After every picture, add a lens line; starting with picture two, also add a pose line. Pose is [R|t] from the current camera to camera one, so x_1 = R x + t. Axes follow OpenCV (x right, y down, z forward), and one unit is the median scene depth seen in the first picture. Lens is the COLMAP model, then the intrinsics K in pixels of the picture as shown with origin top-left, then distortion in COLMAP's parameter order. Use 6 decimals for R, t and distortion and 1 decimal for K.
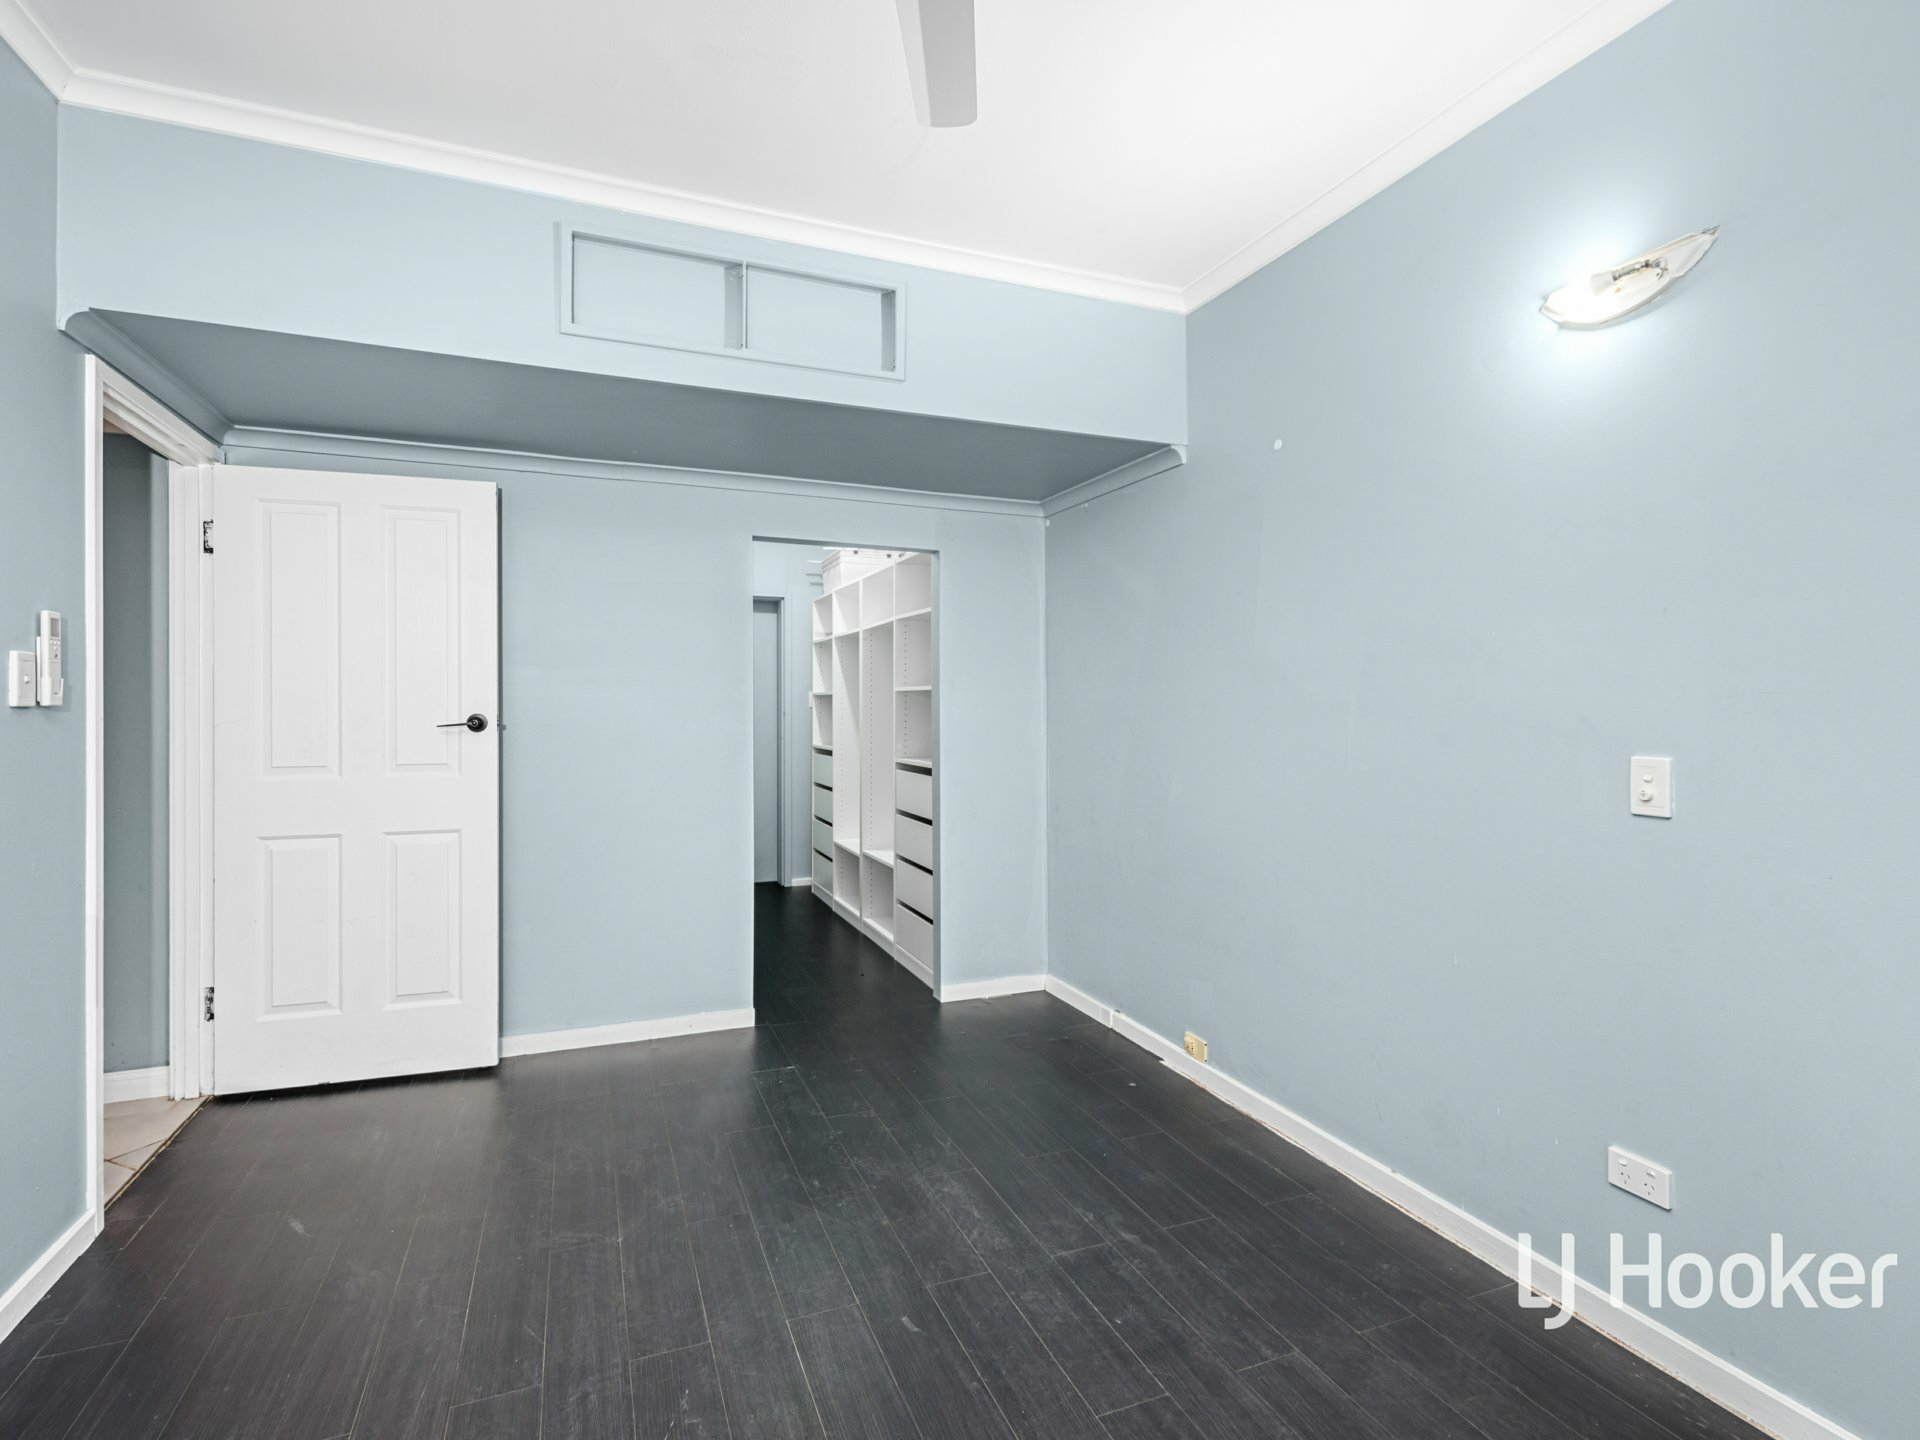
lens RADIAL K [[964.5, 0, 964.1], [0, 964.5, 692.0], [0, 0, 1]] dist [0.009248, 0.000233]
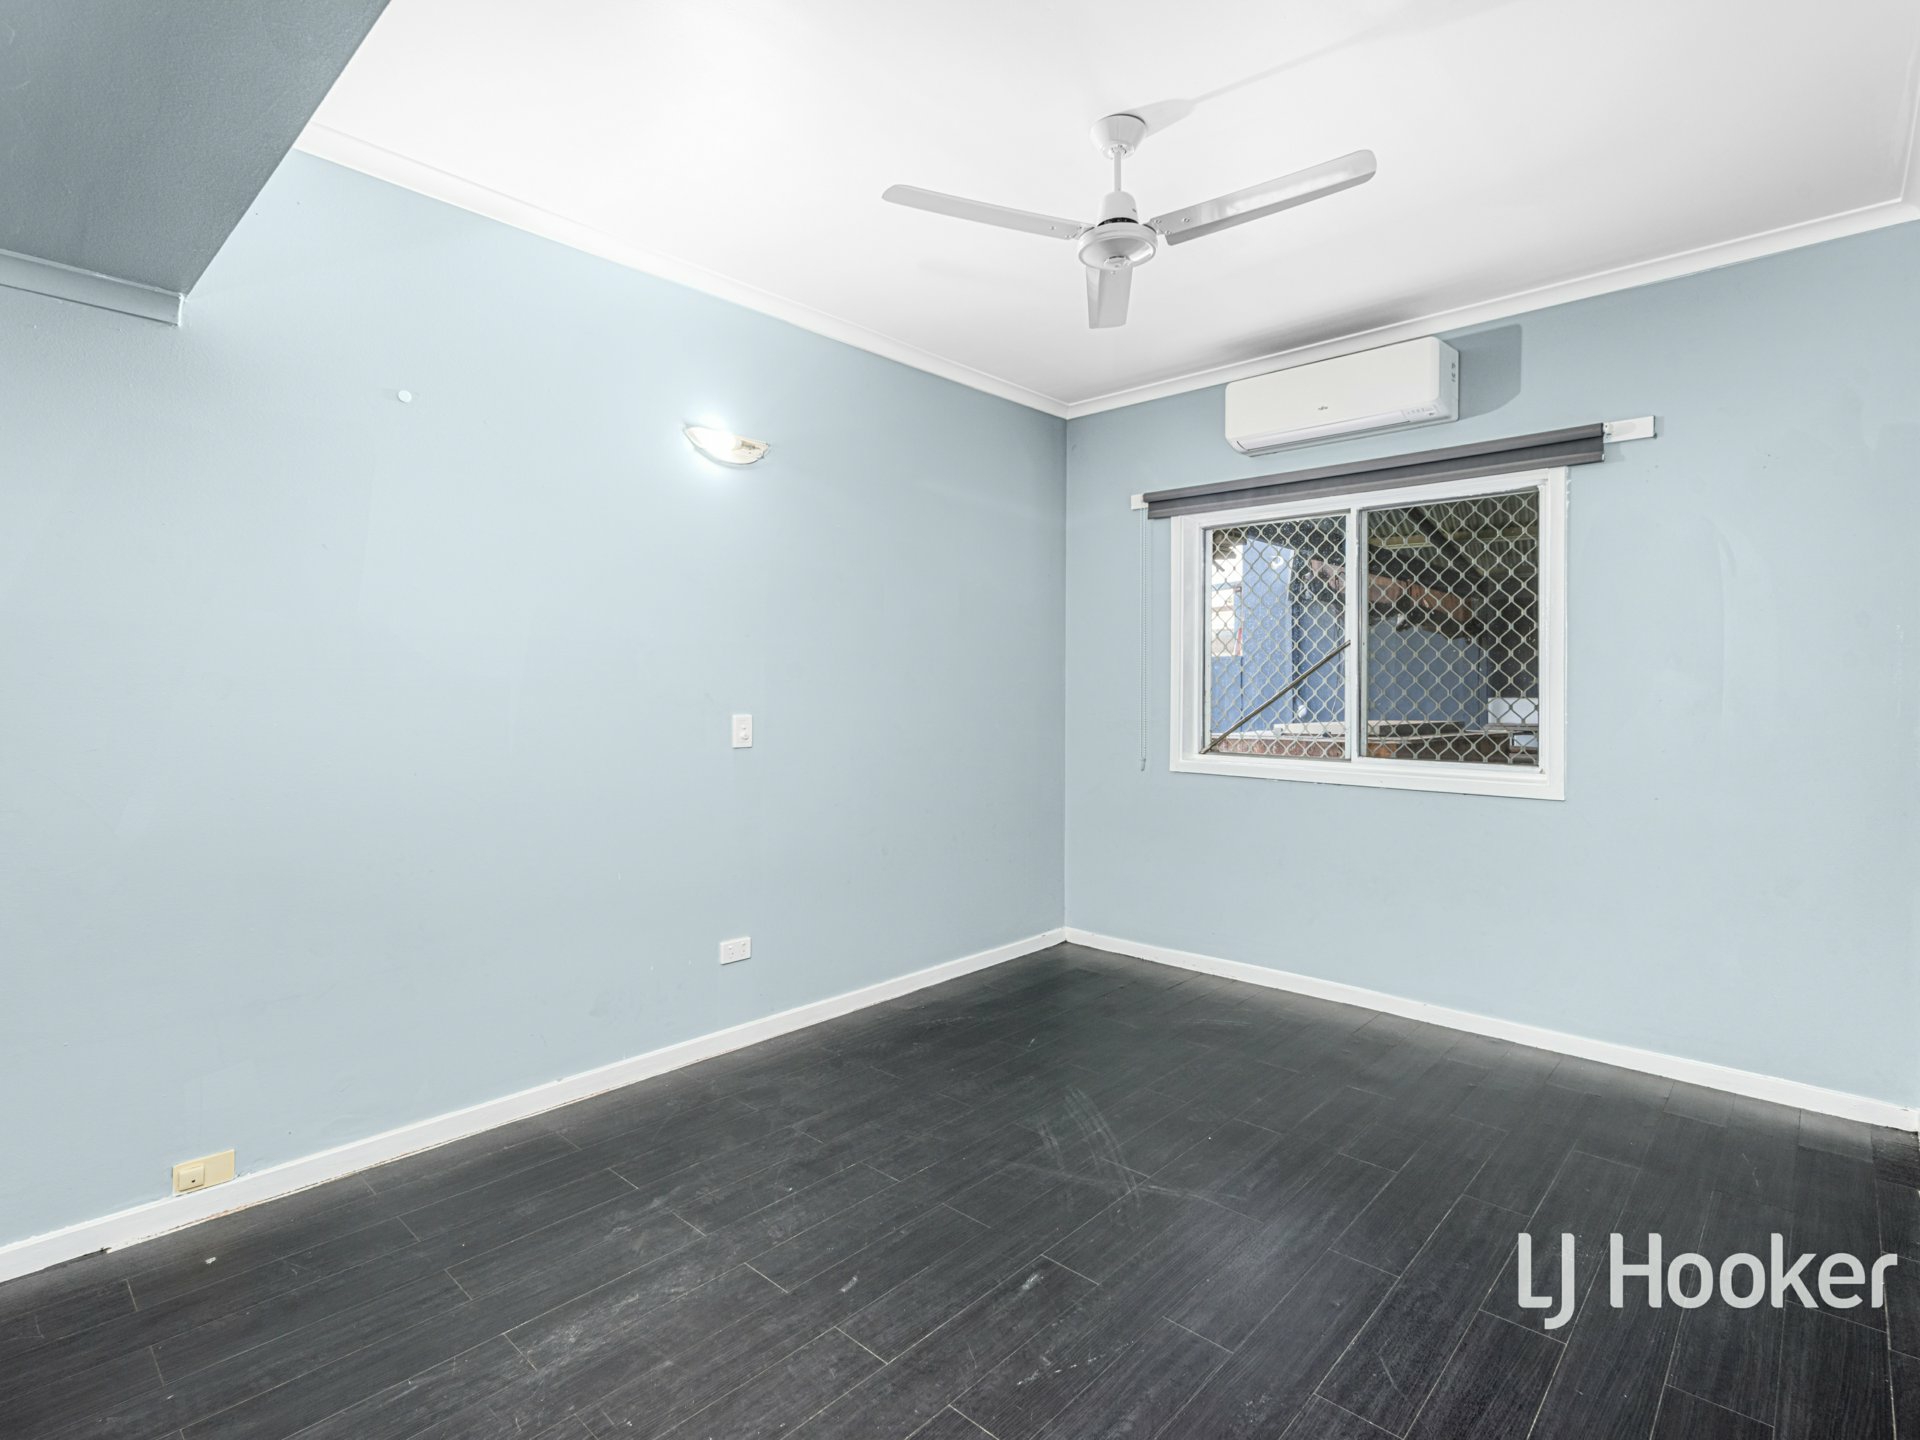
lens RADIAL K [[964.5, 0, 964.1], [0, 964.5, 692.0], [0, 0, 1]] dist [0.009248, 0.000233]
pose [[-0.441488, -0.002164, 0.897265, -0.945662], [-0.018032, 0.999817, -0.006461, 0.024978], [-0.897086, -0.019032, -0.441446, 1.243221]]
